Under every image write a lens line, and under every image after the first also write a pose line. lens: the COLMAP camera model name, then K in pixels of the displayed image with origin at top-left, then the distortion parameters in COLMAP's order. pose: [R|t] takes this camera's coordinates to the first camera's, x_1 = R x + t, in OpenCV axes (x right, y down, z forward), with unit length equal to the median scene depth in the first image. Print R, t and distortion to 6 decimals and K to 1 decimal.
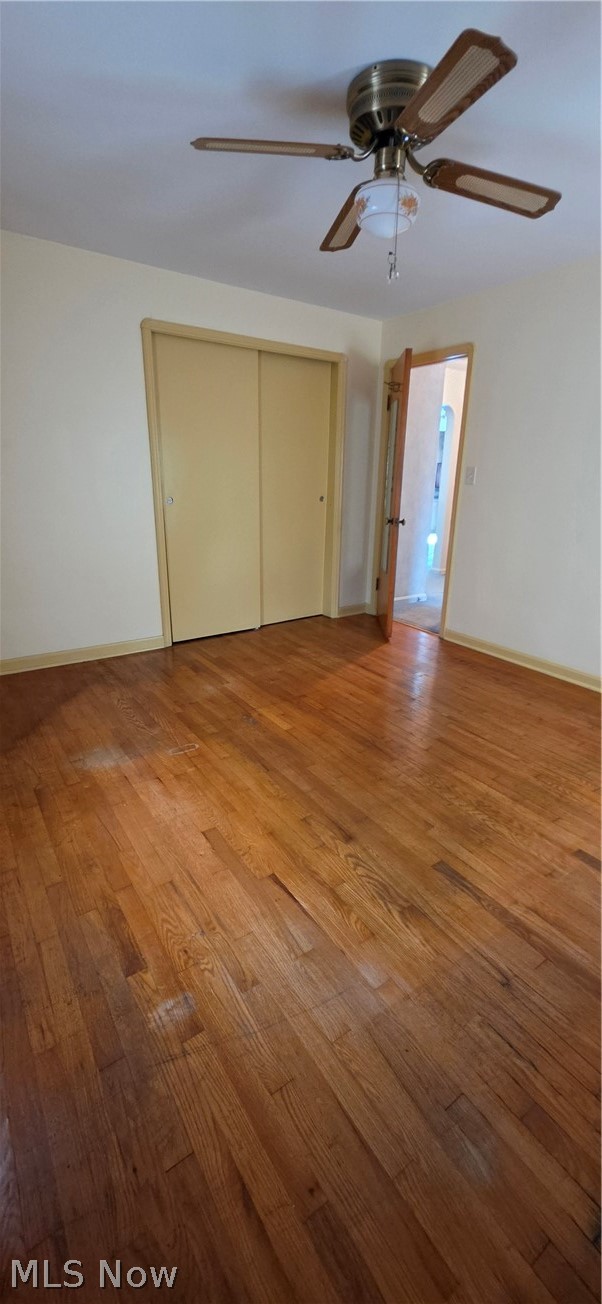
lens RADIAL K [[522.4, 0, 301.0], [0, 522.4, 652.0], [0, 0, 1]] dist [-0.000651, -0.000065]
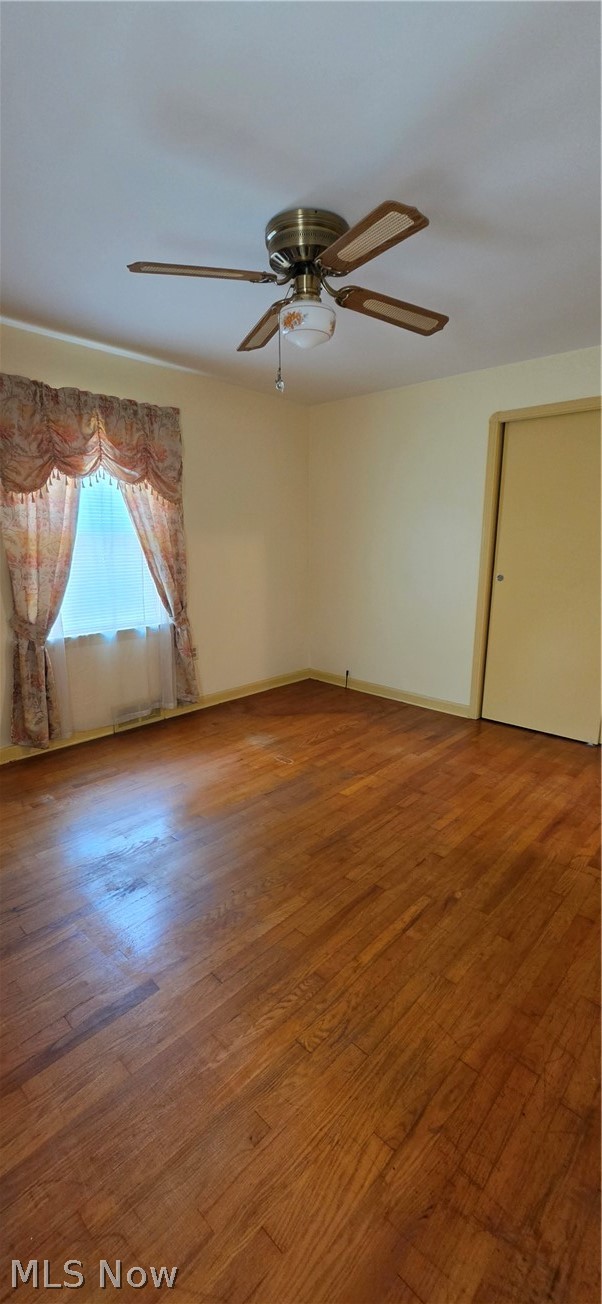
lens RADIAL K [[526.3, 0, 306.9], [0, 526.3, 647.6], [0, 0, 1]] dist [-0.000472, 0.000164]
pose [[0.225194, 0.184913, -0.956606, 0.918399], [-0.322548, 0.940612, 0.105891, -0.214926], [0.919375, 0.284705, 0.271463, 0.592917]]
